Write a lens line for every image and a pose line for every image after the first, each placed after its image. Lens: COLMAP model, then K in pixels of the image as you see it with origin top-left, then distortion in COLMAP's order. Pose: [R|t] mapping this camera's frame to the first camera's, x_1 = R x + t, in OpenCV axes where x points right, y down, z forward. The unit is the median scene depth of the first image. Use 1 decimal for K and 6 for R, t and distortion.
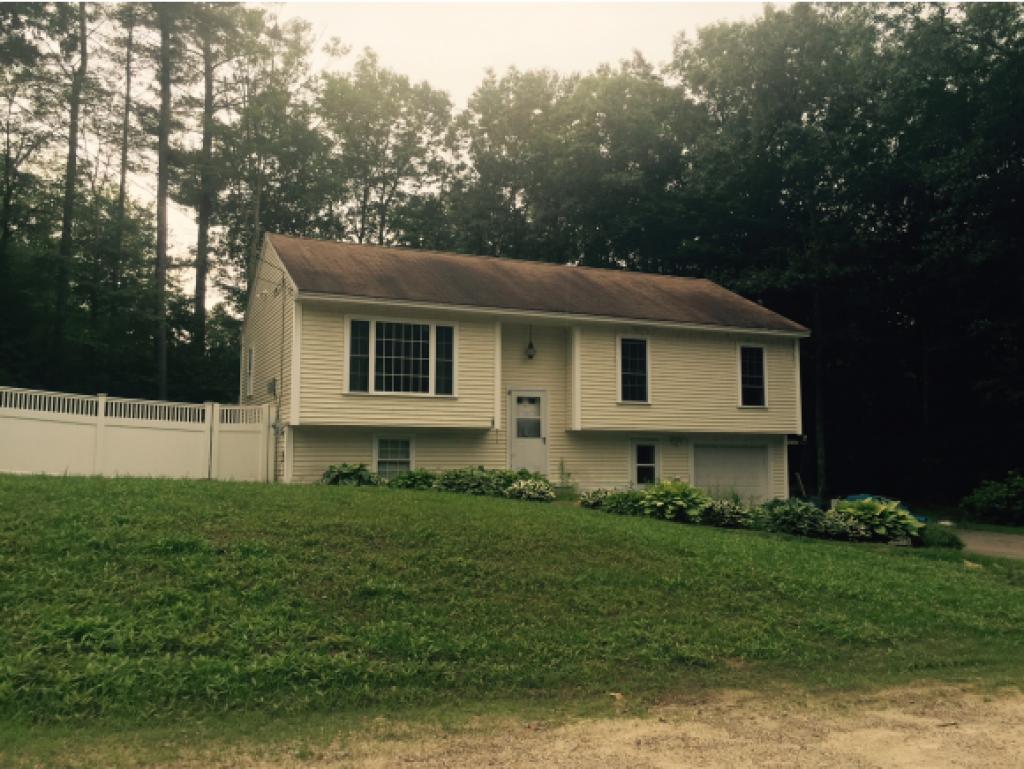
lens RADIAL K [[875.6, 0, 512.0], [0, 875.6, 384.5], [0, 0, 1]] dist [0.233763, -0.343450]
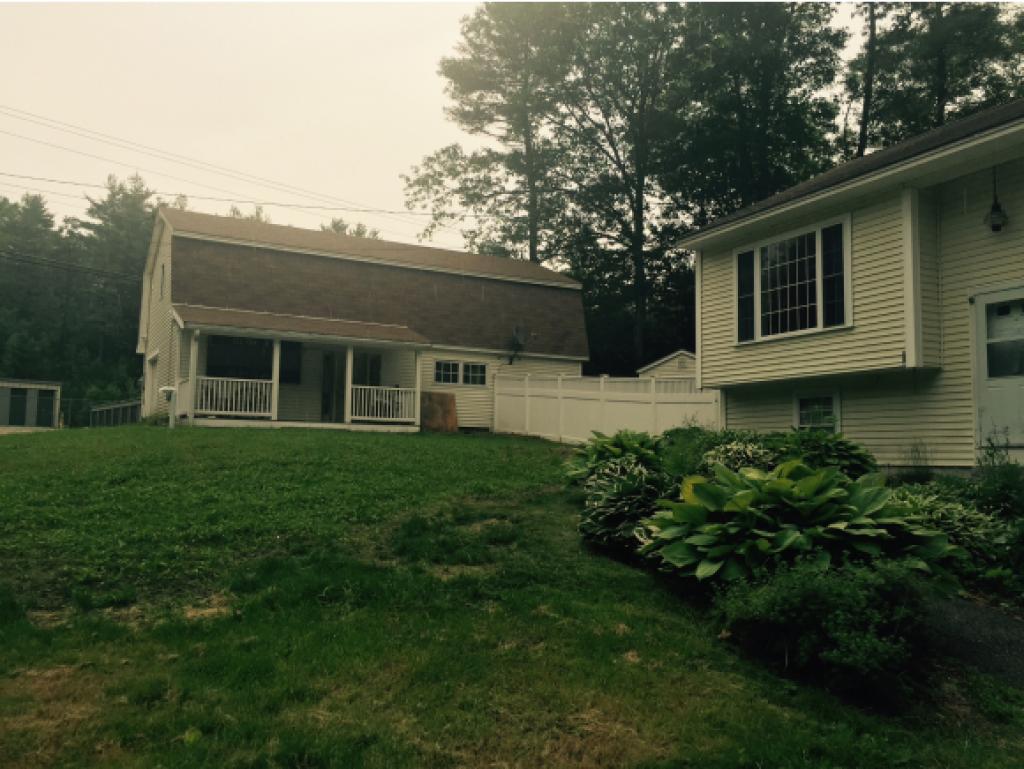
lens RADIAL K [[875.6, 0, 512.0], [0, 875.6, 384.5], [0, 0, 1]] dist [0.233763, -0.343450]
pose [[0.028478, -0.083920, -0.996065, 0.608608], [0.070538, 0.994154, -0.081743, 0.096651], [0.997103, -0.067932, 0.034231, 0.729570]]
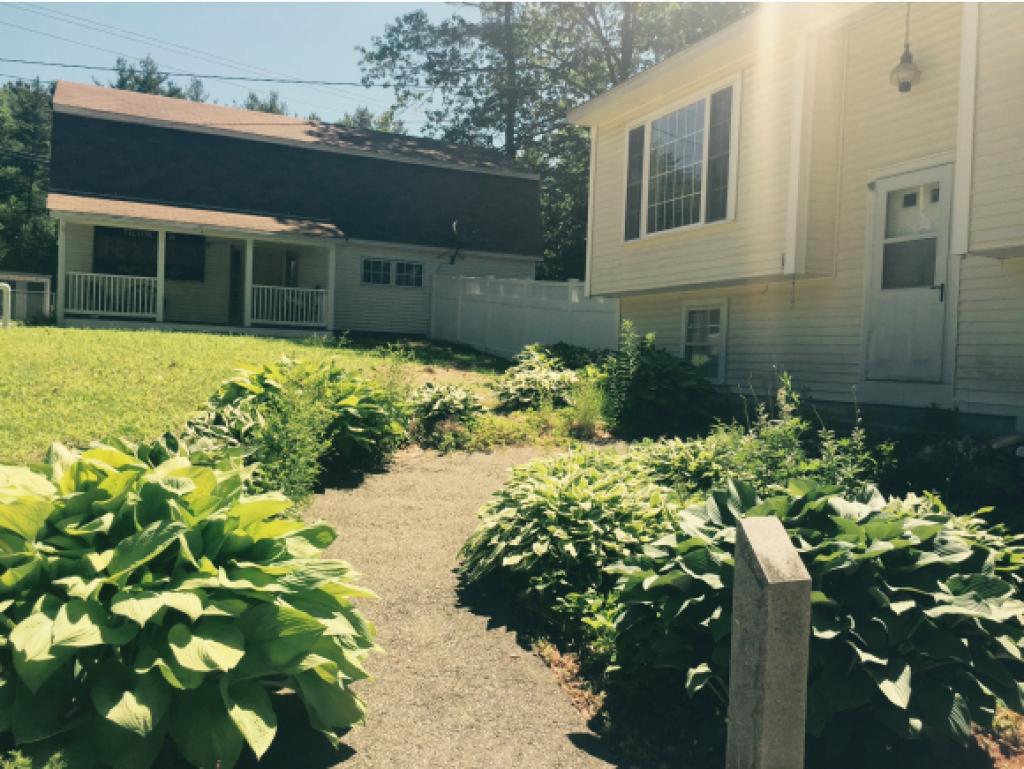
lens RADIAL K [[875.6, 0, 512.0], [0, 875.6, 384.5], [0, 0, 1]] dist [0.233763, -0.343450]
pose [[-0.010323, 0.029701, -0.999506, 0.482612], [0.054282, 0.998102, 0.029099, 0.090381], [0.998472, -0.053955, -0.011915, 0.881044]]
